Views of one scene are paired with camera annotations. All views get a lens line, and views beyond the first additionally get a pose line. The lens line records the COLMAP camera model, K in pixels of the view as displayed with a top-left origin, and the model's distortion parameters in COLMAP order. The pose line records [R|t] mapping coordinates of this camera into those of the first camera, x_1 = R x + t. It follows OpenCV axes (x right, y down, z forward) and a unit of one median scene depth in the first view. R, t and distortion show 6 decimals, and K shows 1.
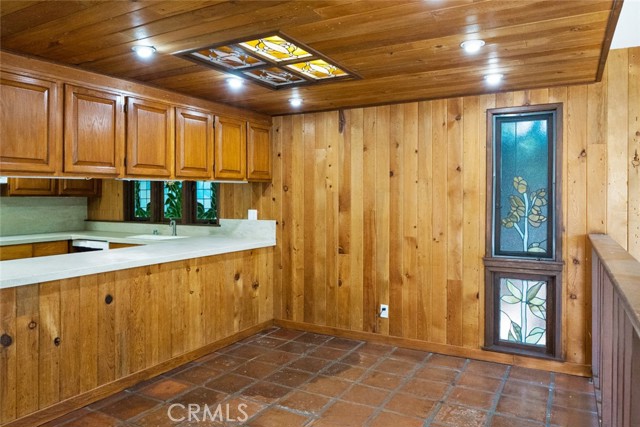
lens RADIAL K [[451.9, 0, 312.4], [0, 451.9, 200.0], [0, 0, 1]] dist [0.001014, -0.001819]
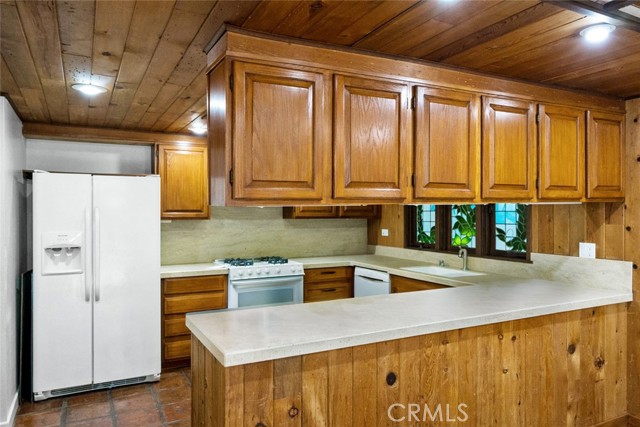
lens RADIAL K [[451.9, 0, 312.4], [0, 451.9, 200.0], [0, 0, 1]] dist [0.001014, -0.001819]
pose [[0.832239, -0.011821, -0.554291, -0.126419], [-0.005138, 0.999565, -0.029031, -0.026511], [0.554394, 0.027009, 0.831816, 0.270068]]
